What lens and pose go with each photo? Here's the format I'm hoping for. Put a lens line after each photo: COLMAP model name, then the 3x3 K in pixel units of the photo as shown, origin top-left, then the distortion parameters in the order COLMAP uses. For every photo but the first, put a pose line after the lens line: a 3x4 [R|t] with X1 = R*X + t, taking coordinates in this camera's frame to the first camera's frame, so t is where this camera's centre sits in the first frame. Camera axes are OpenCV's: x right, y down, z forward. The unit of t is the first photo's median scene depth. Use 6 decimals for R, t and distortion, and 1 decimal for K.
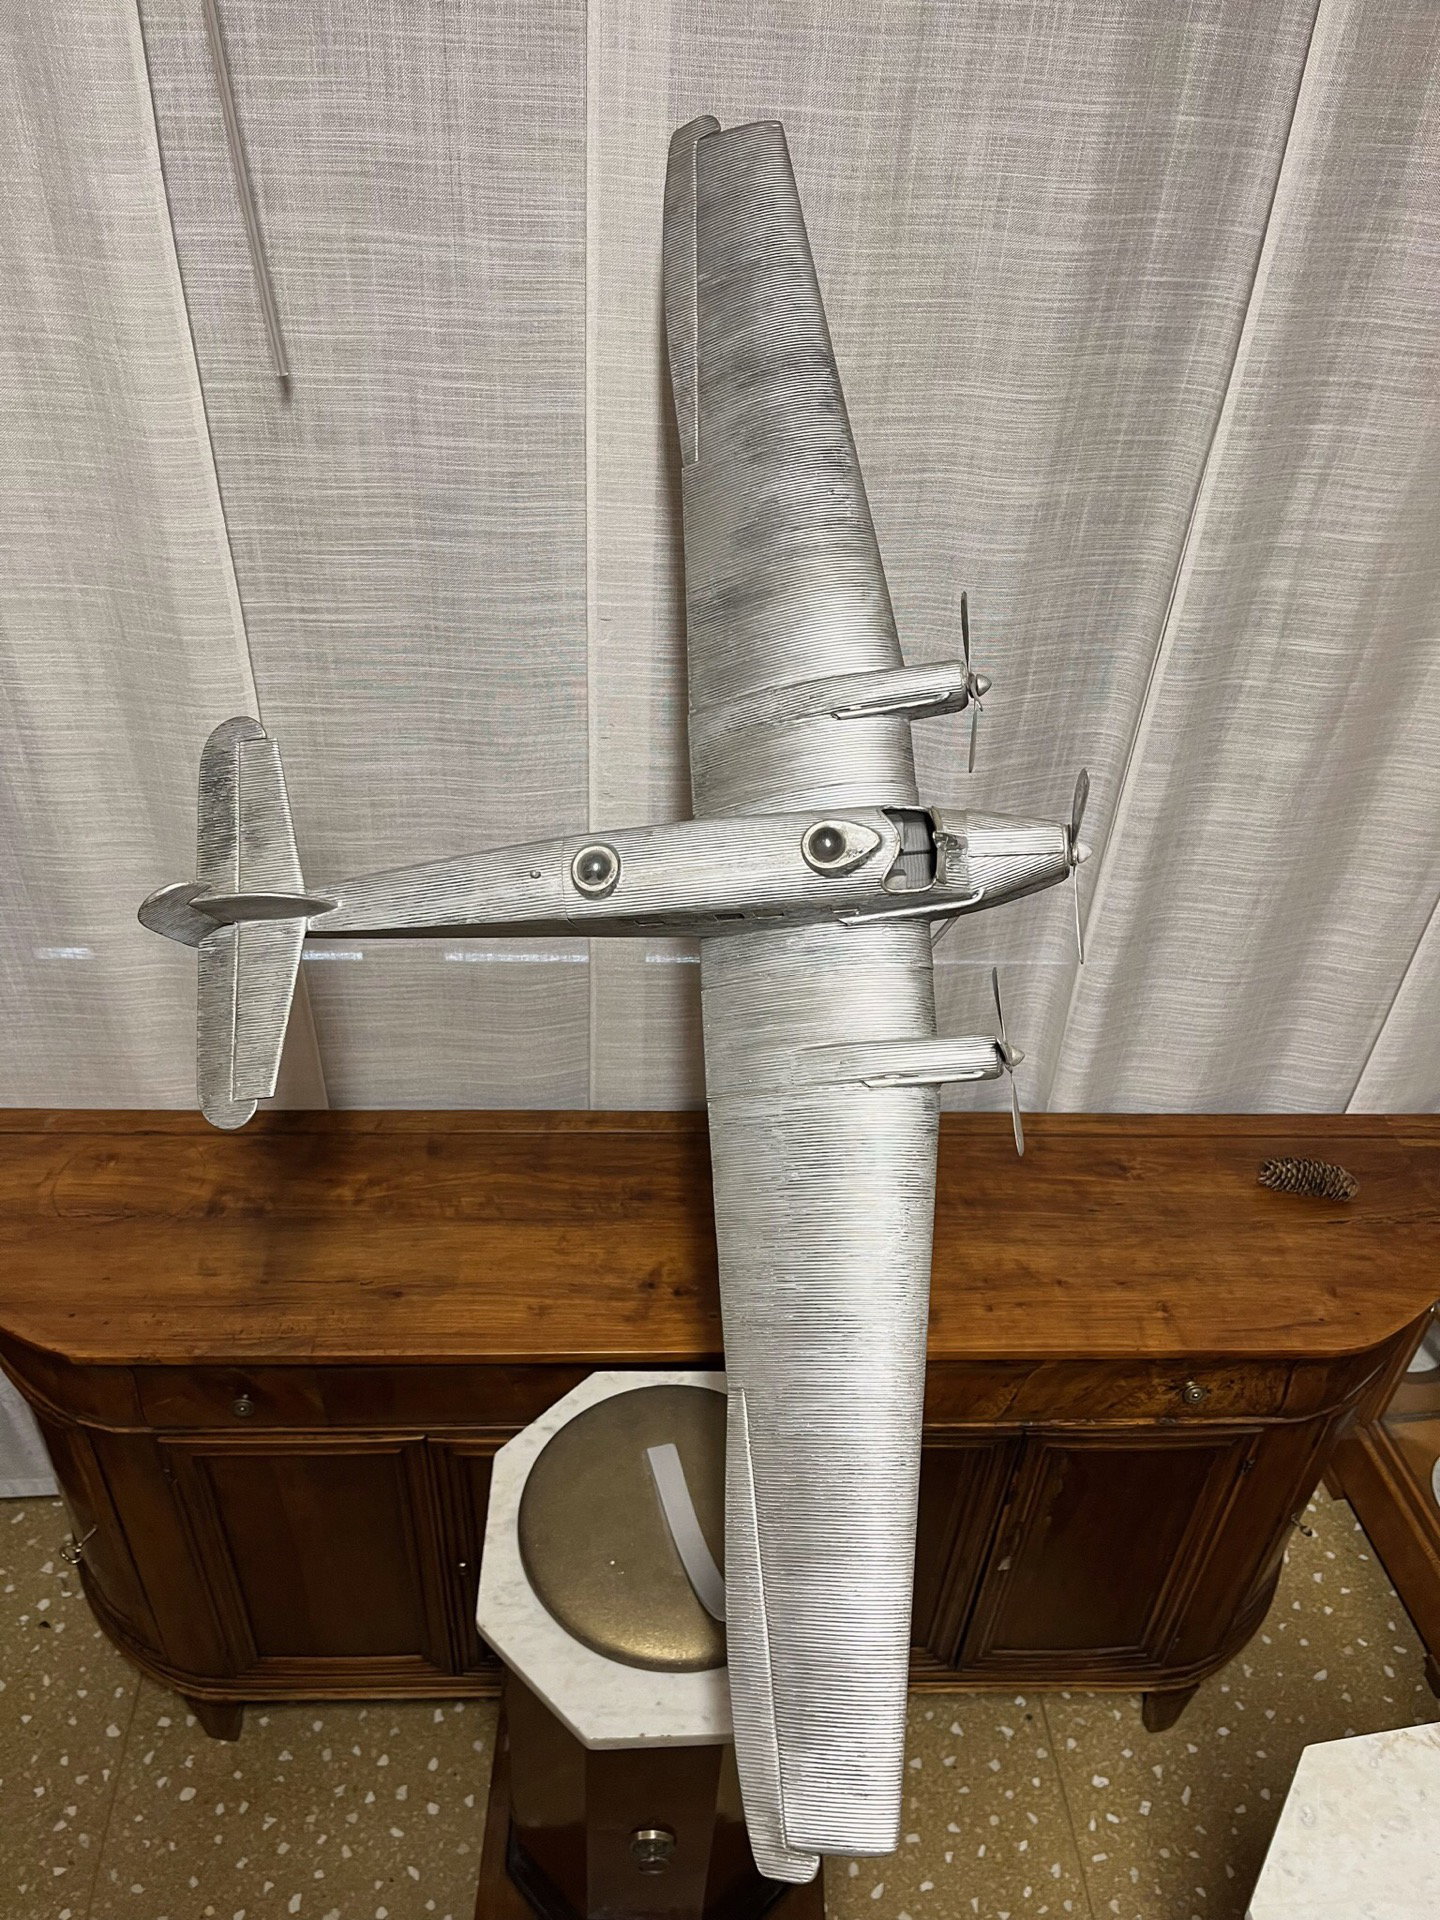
lens RADIAL K [[1356.0, 0, 717.2], [0, 1356.0, 930.6], [0, 0, 1]] dist [0.063856, -0.060312]
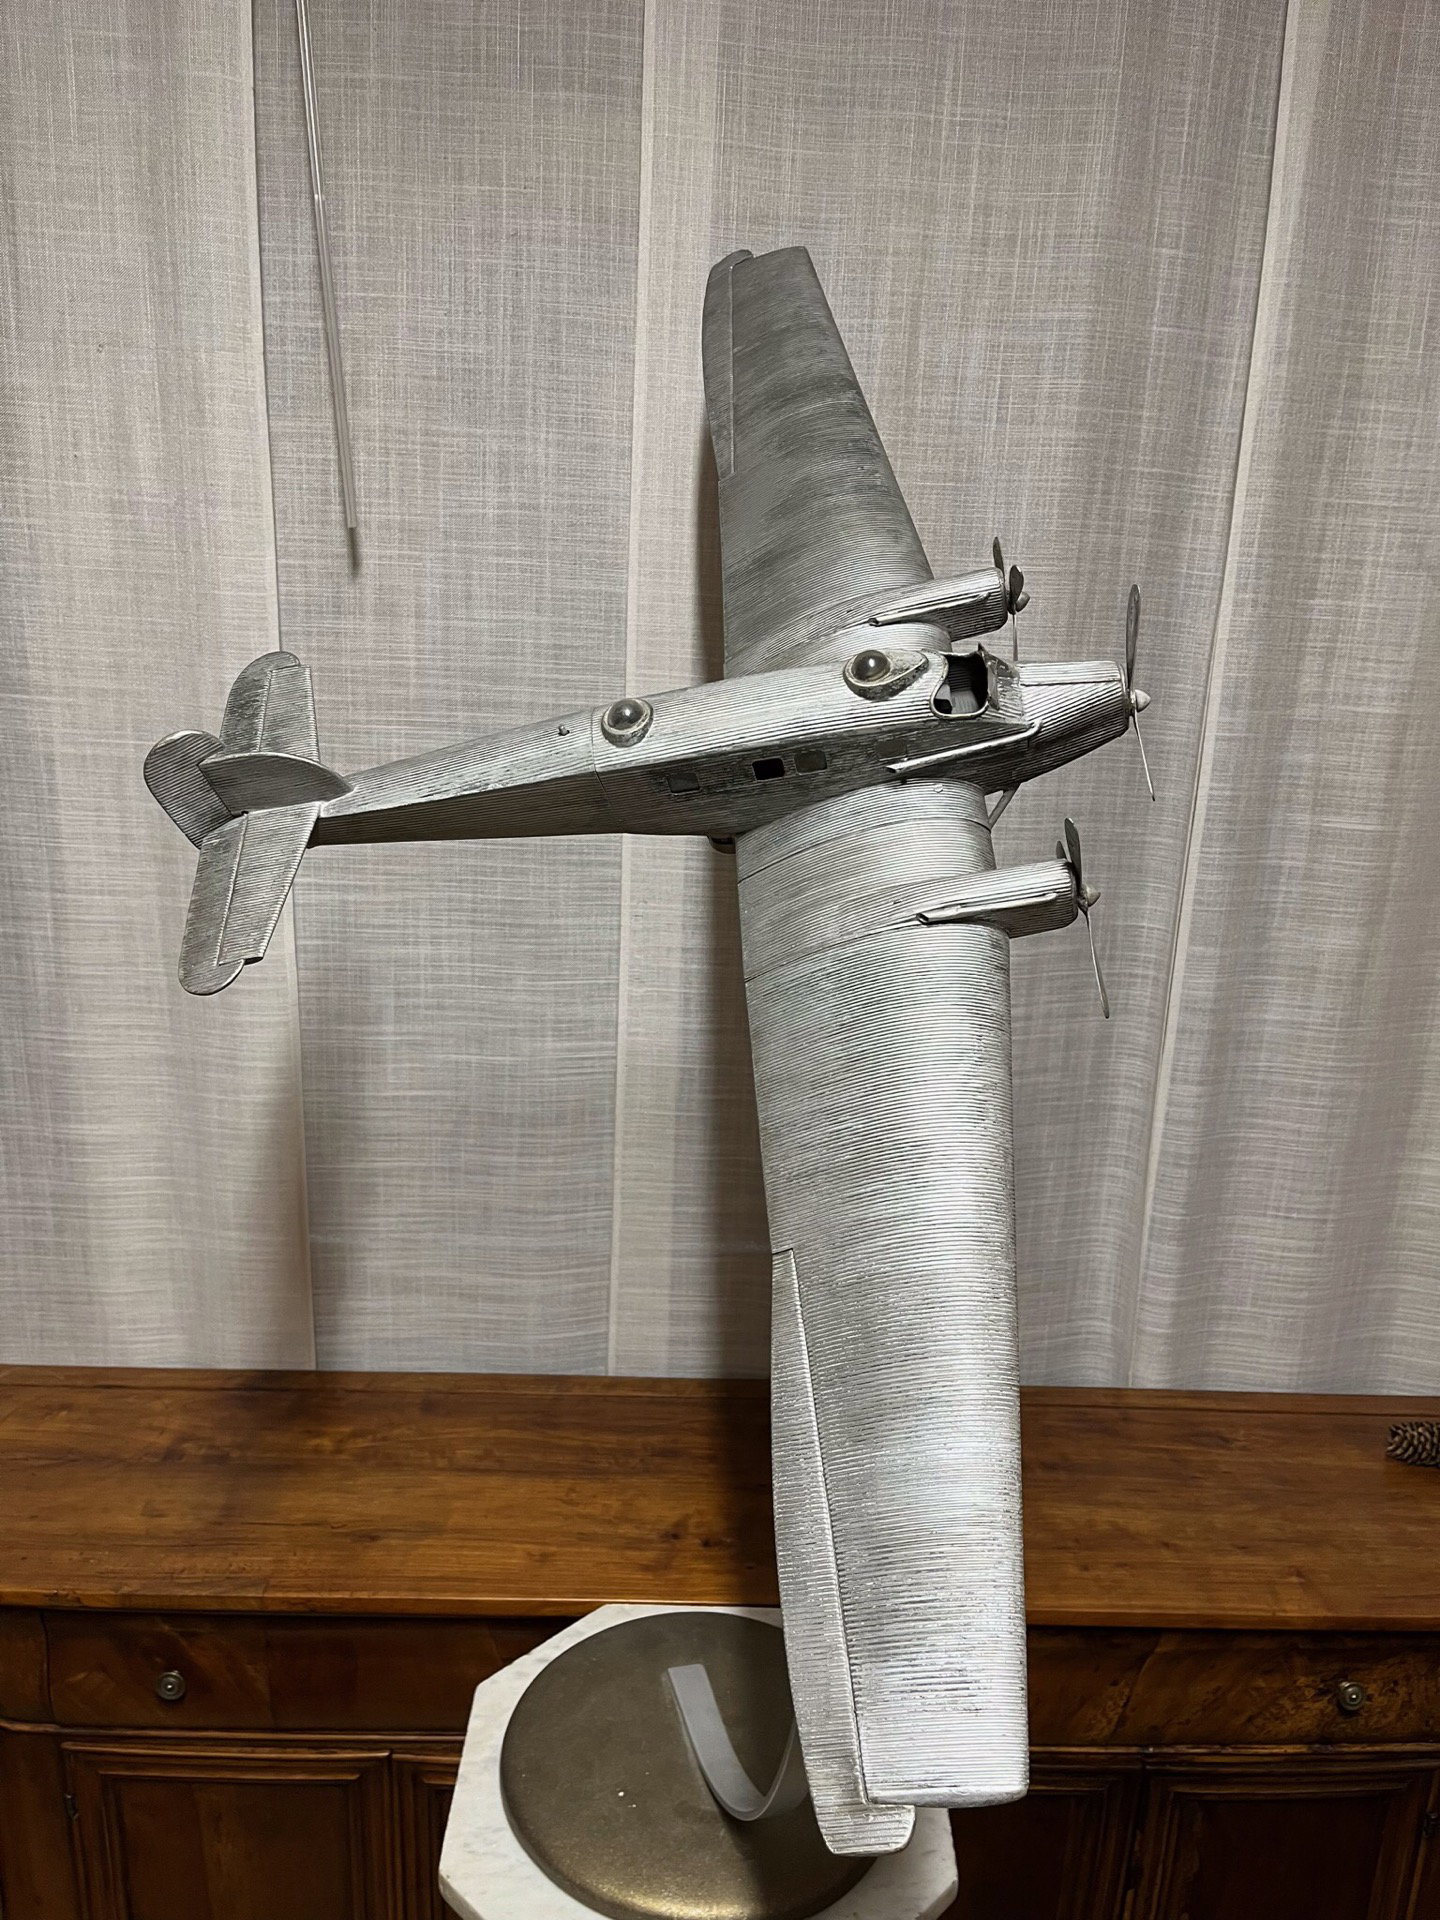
lens RADIAL K [[1356.0, 0, 717.2], [0, 1356.0, 930.6], [0, 0, 1]] dist [0.063856, -0.060312]
pose [[0.999771, -0.004327, -0.020974, -0.003885], [-0.003490, 0.933372, -0.358893, 0.235049], [0.021129, 0.358884, 0.933143, 0.090006]]
